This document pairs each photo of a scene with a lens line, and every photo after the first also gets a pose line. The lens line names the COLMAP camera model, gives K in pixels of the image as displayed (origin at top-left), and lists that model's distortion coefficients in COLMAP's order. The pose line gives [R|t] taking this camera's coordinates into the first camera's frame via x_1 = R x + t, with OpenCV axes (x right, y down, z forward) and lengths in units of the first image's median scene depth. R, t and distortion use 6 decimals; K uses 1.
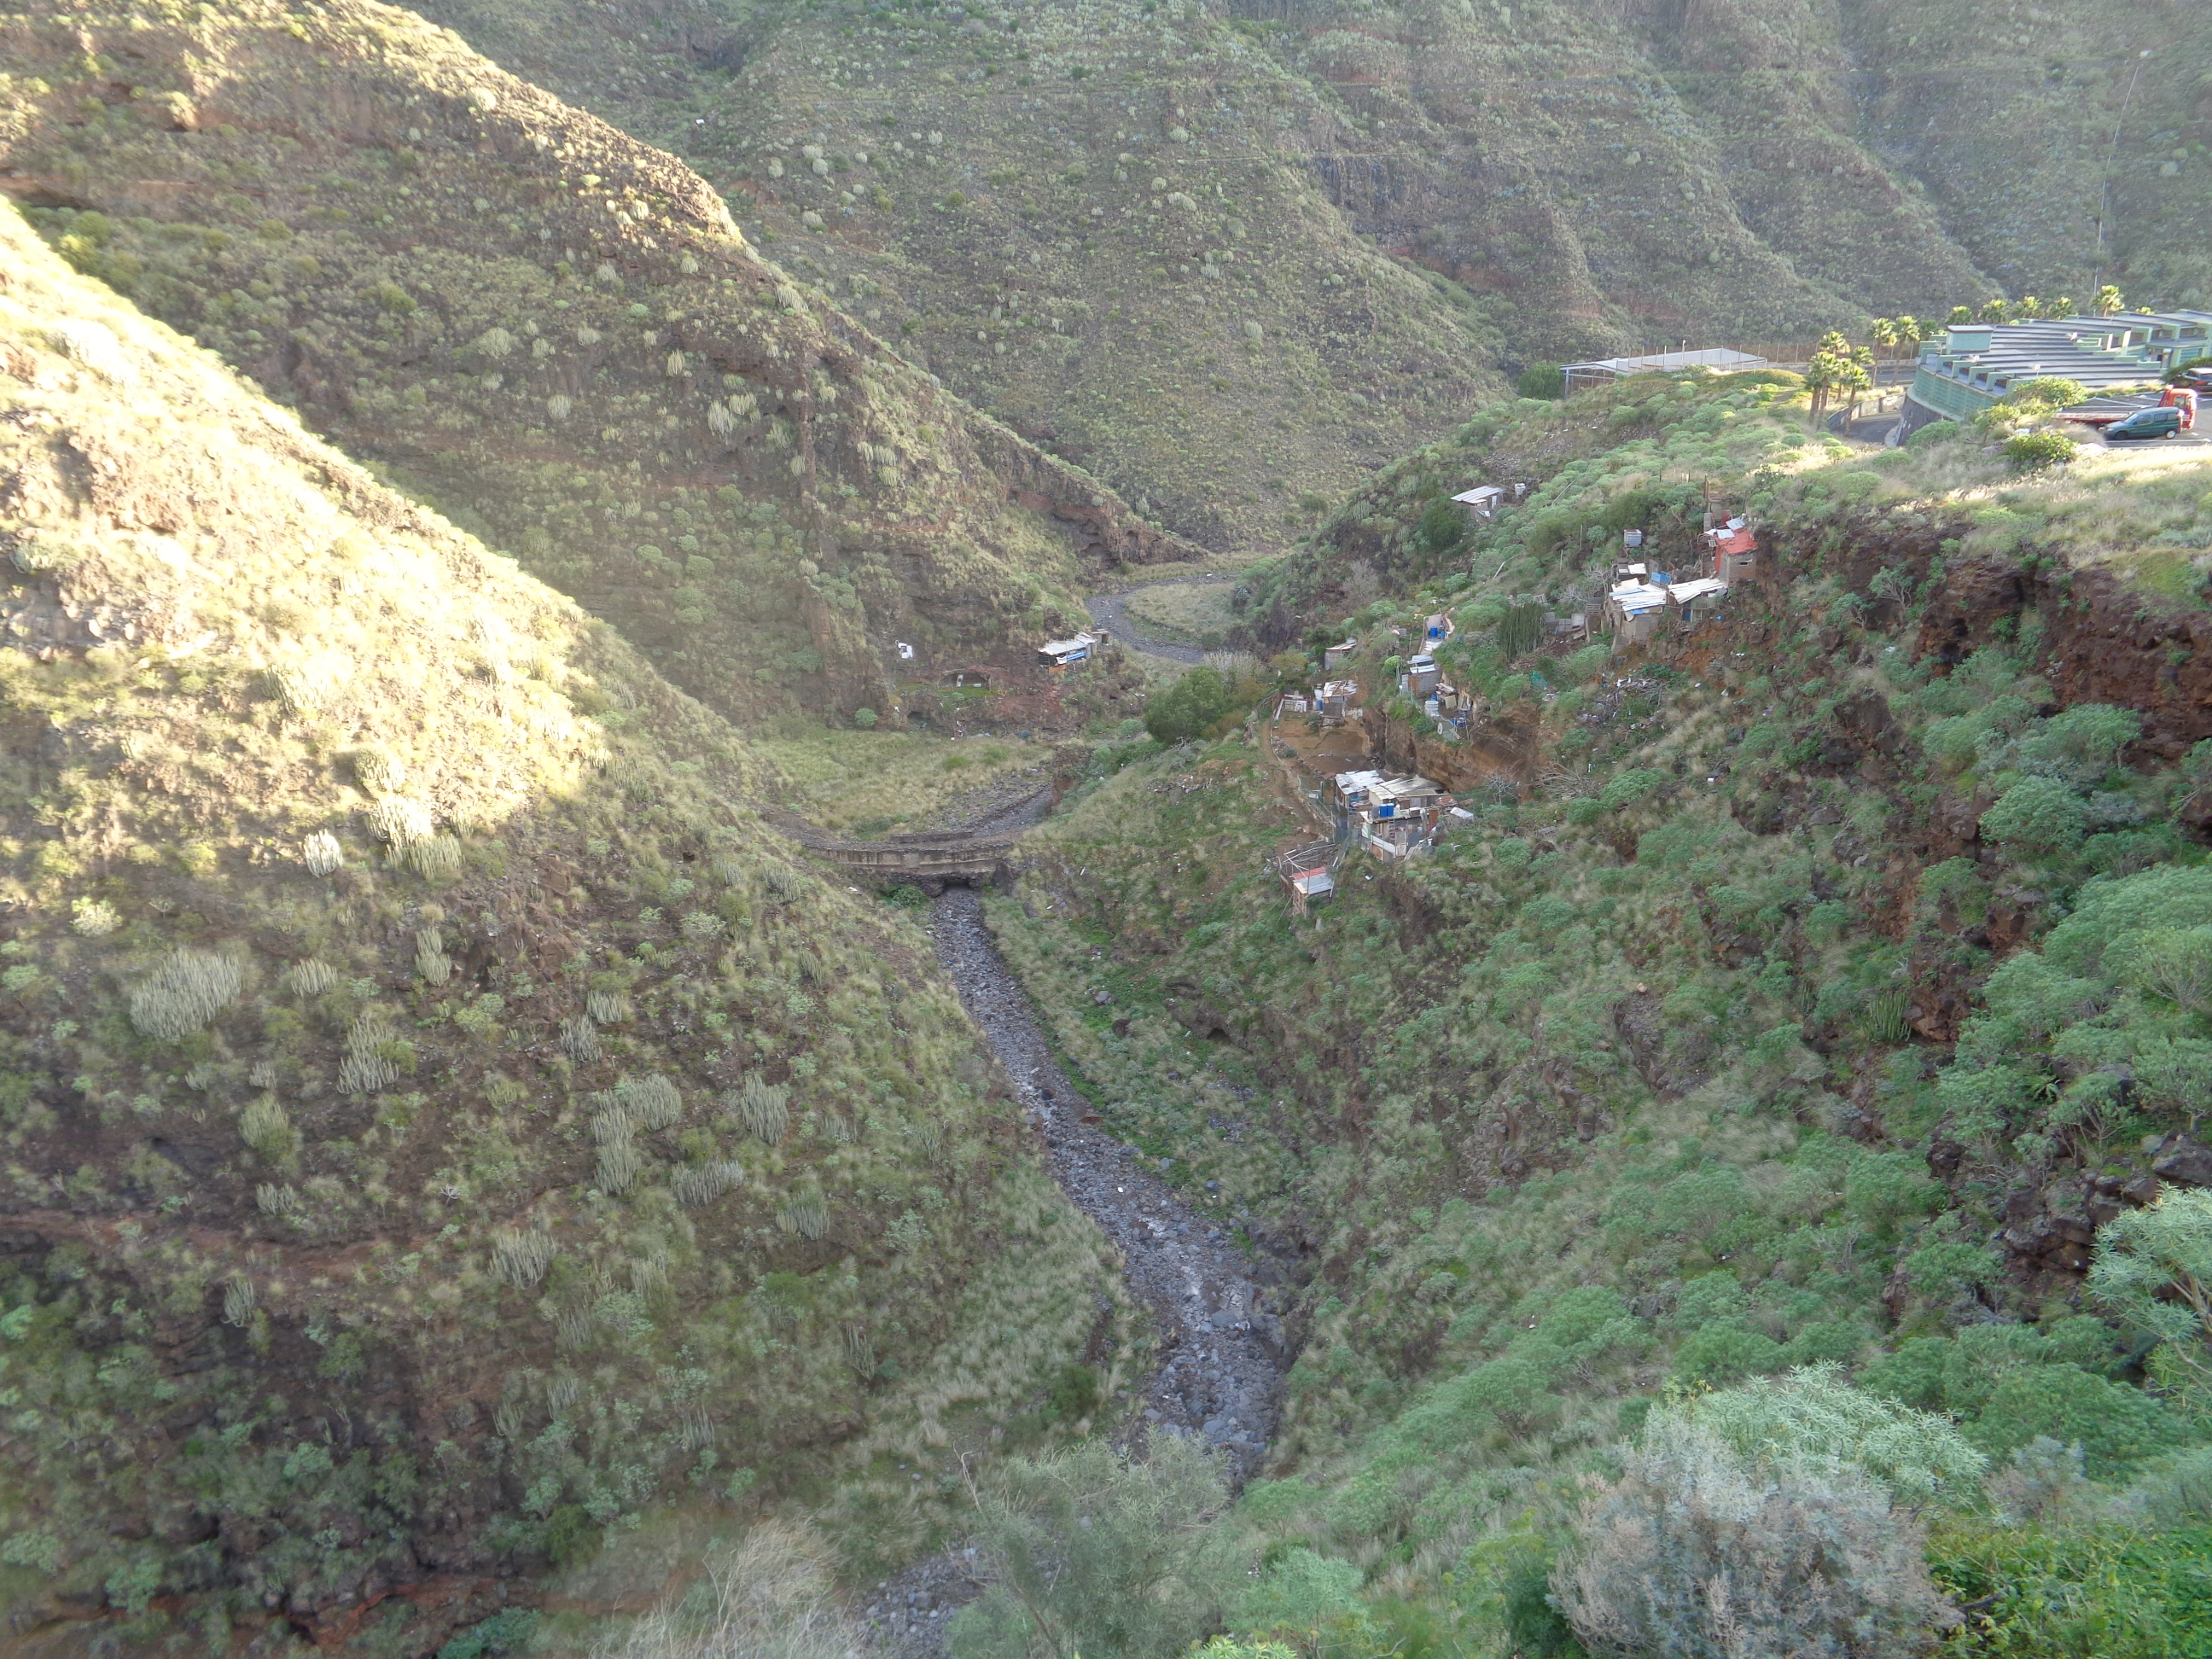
lens RADIAL K [[1648.4, 0, 1108.7], [0, 1648.4, 826.1], [0, 0, 1]] dist [0.016427, 0.006892]
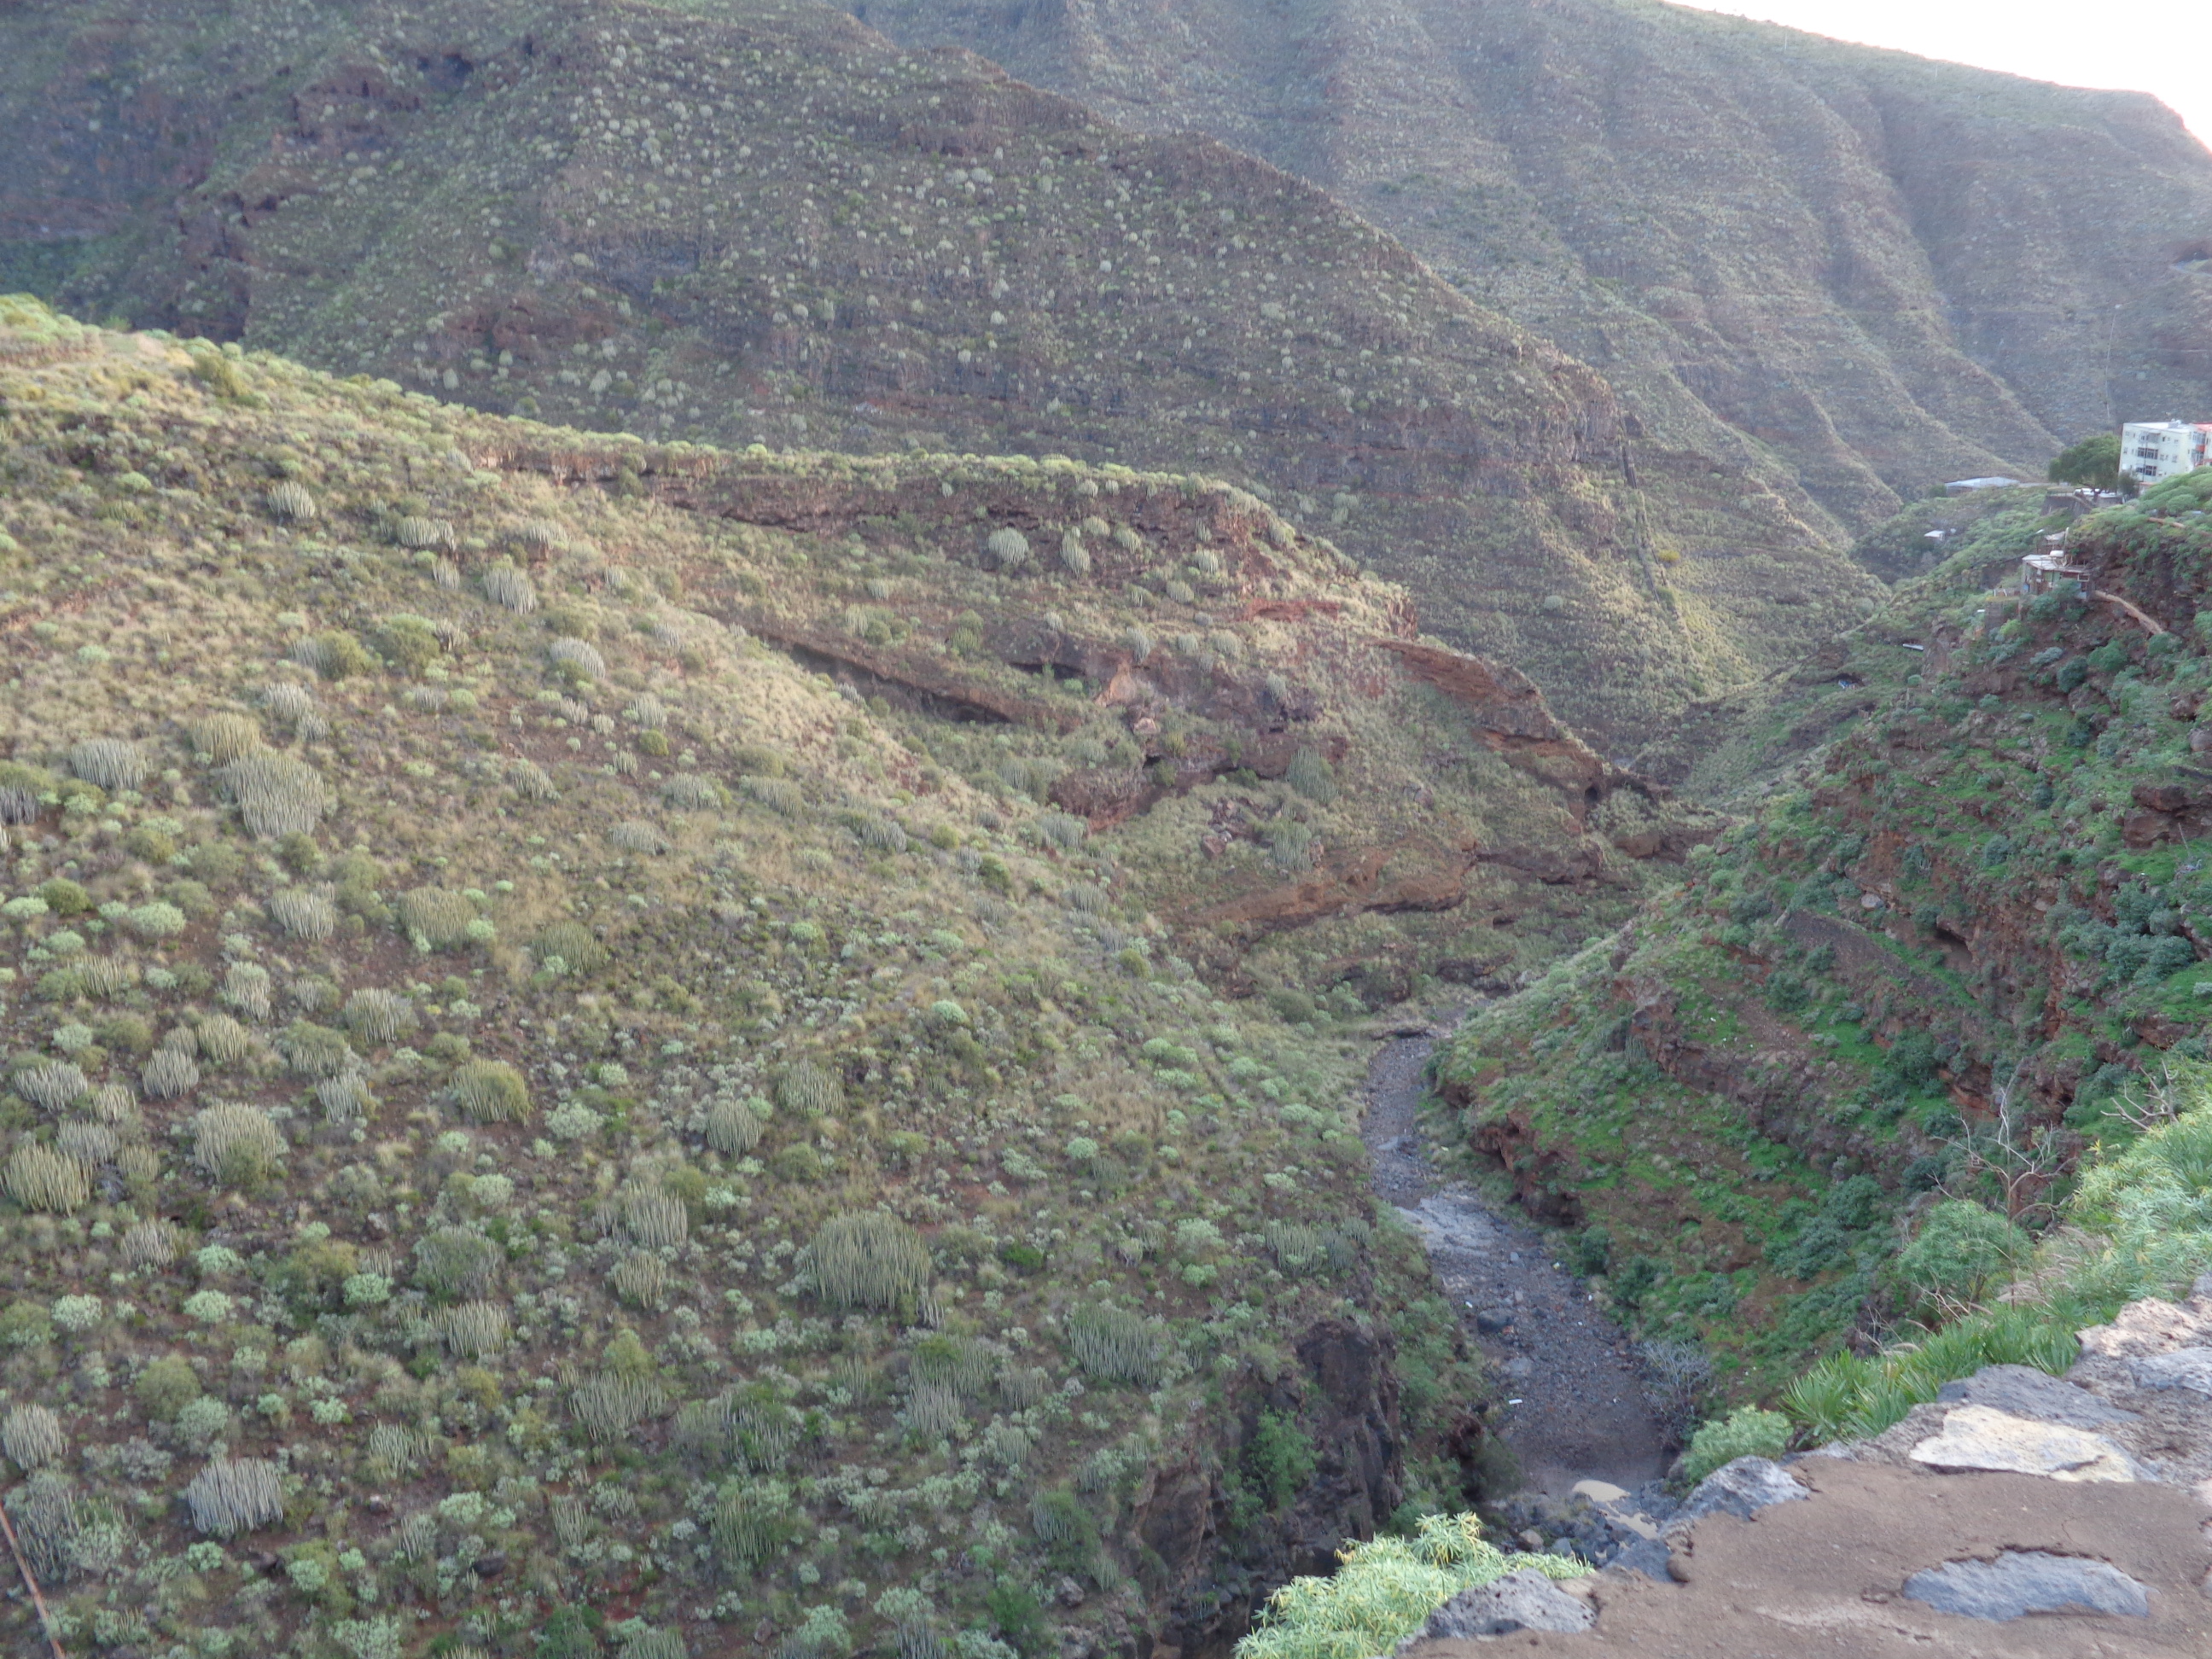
lens RADIAL K [[2119.6, 0, 1088.8], [0, 2119.6, 839.6], [0, 0, 1]] dist [0.003464, 0.000000]
pose [[0.992329, -0.026943, 0.120651, -0.735654], [0.039629, 0.993786, -0.104013, 0.277006], [-0.117098, 0.107997, 0.987231, -1.009183]]
